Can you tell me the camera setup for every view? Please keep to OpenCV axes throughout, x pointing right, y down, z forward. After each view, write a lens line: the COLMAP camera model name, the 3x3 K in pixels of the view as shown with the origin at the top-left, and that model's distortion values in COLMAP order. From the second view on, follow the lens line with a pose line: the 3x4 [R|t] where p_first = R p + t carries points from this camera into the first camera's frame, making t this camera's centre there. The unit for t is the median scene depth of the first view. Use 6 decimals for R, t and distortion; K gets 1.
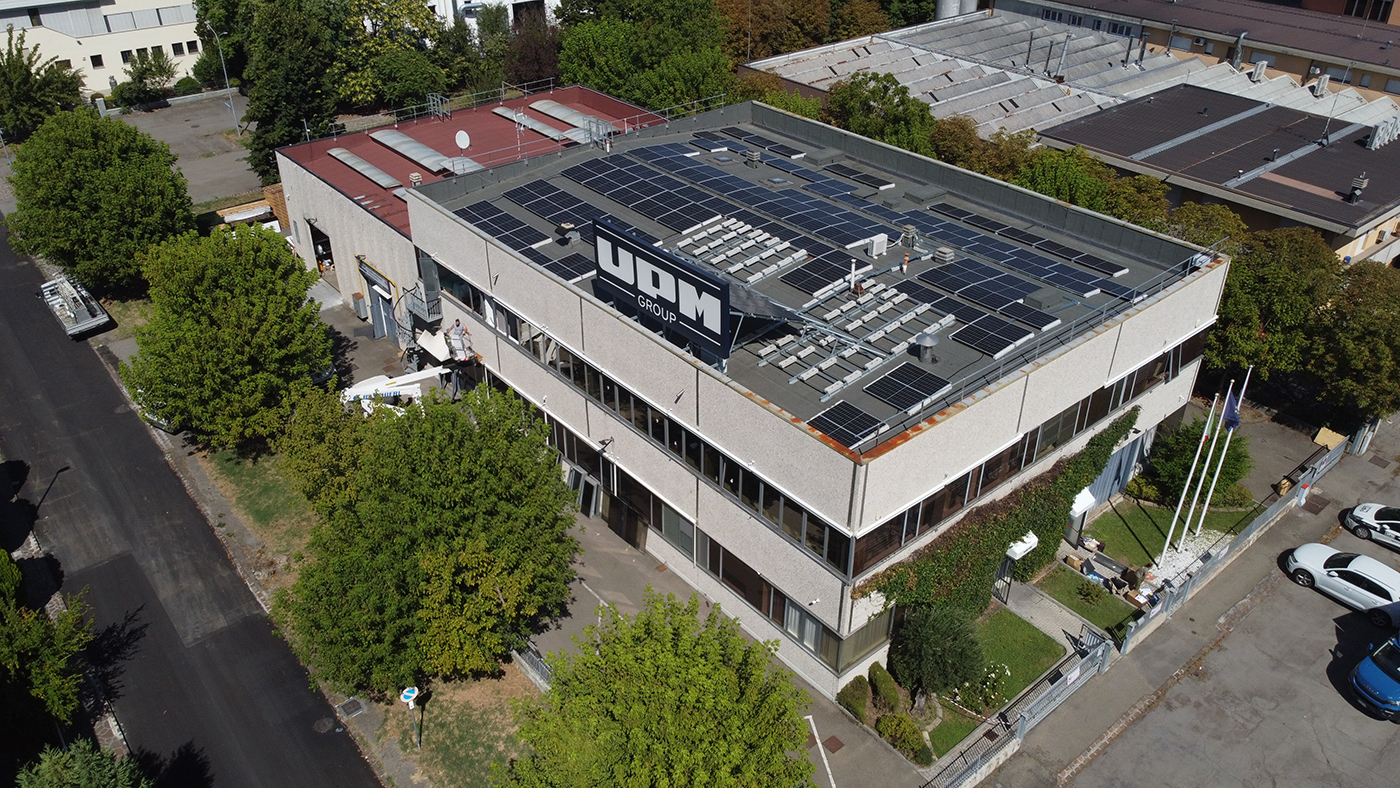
lens RADIAL K [[1053.3, 0, 700.4], [0, 1053.3, 387.8], [0, 0, 1]] dist [0.001308, -0.002793]
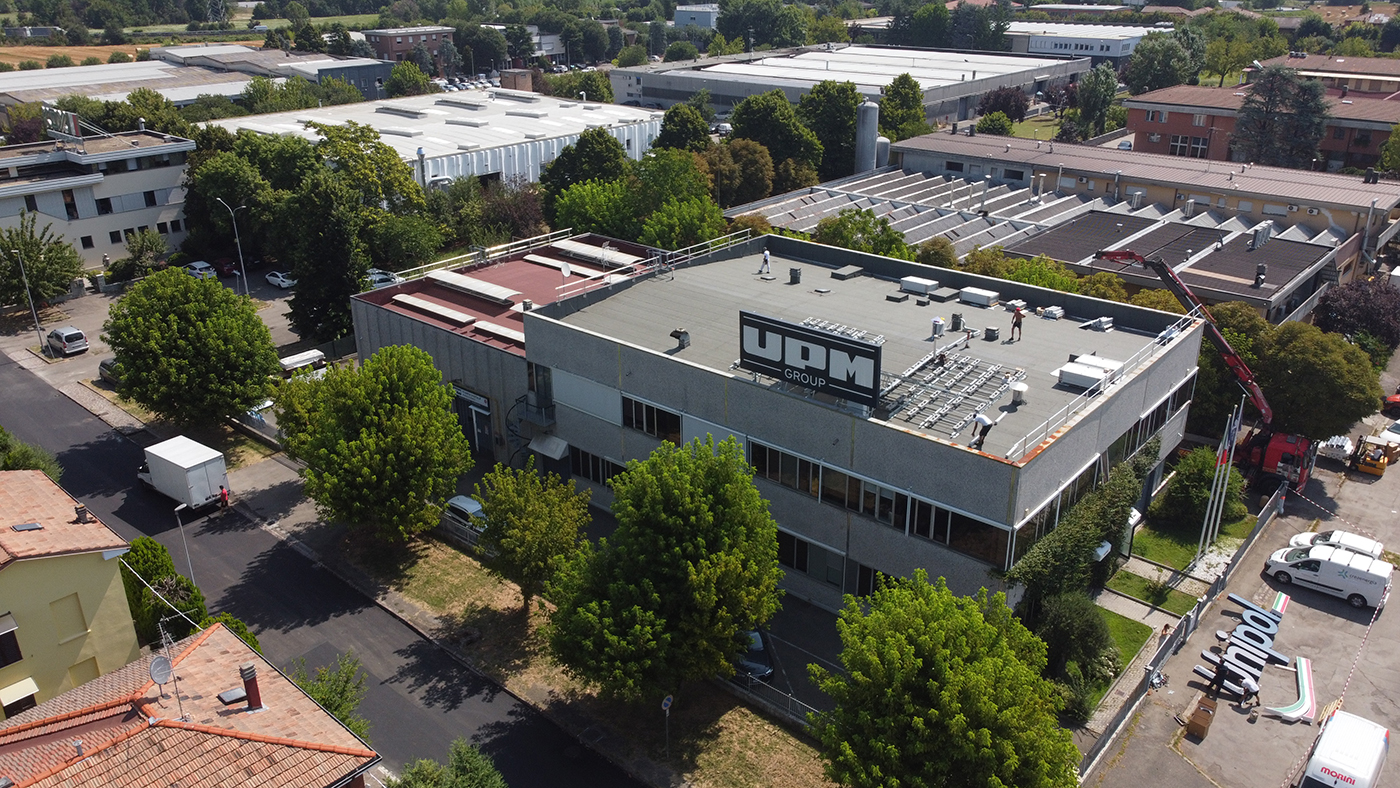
lens RADIAL K [[1053.3, 0, 699.6], [0, 1053.3, 399.9], [0, 0, 1]] dist [0.001308, -0.002793]
pose [[0.986799, -0.070134, 0.145974, -0.345454], [0.091186, 0.985524, -0.142926, 0.115514], [-0.133837, 0.154350, 0.978909, -0.182128]]
